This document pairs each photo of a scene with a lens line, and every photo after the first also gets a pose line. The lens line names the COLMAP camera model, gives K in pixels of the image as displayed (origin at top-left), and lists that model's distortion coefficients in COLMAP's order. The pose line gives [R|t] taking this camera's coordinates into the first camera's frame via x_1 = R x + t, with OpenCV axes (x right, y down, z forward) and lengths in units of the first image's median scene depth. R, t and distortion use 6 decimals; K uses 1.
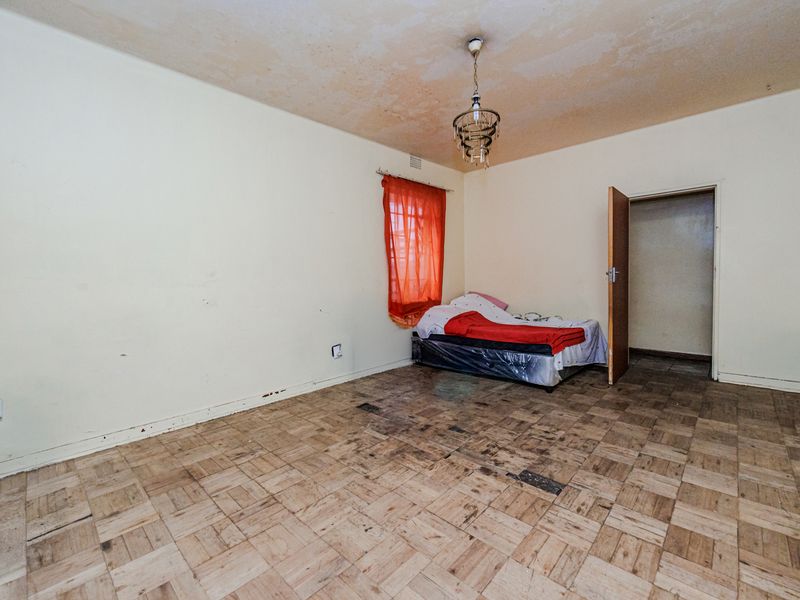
lens RADIAL K [[358.8, 0, 400.0], [0, 358.8, 294.3], [0, 0, 1]] dist [-0.001486, 0.000046]
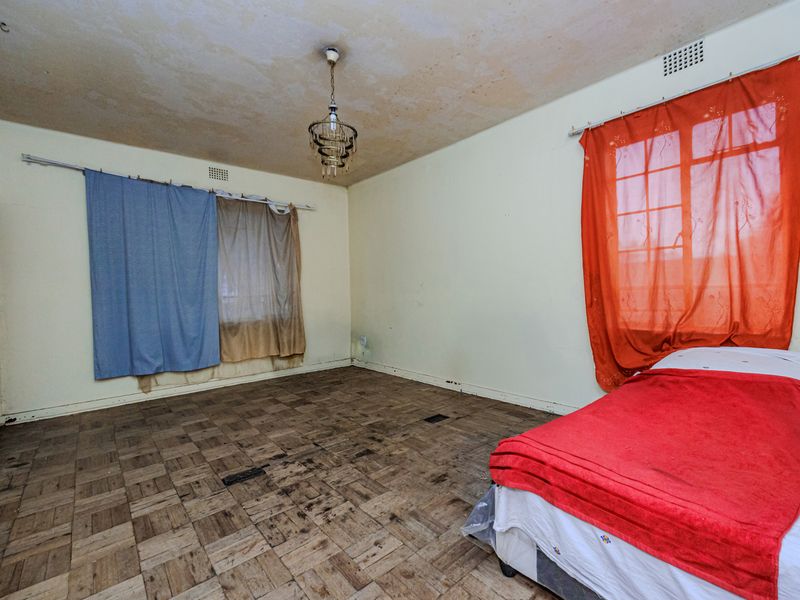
lens RADIAL K [[358.8, 0, 400.0], [0, 358.8, 294.3], [0, 0, 1]] dist [-0.001486, 0.000046]
pose [[-0.100585, 0.035892, -0.994281, 1.148115], [-0.021030, 0.999049, 0.038192, -0.083904], [0.994706, 0.024751, -0.099735, 1.260427]]
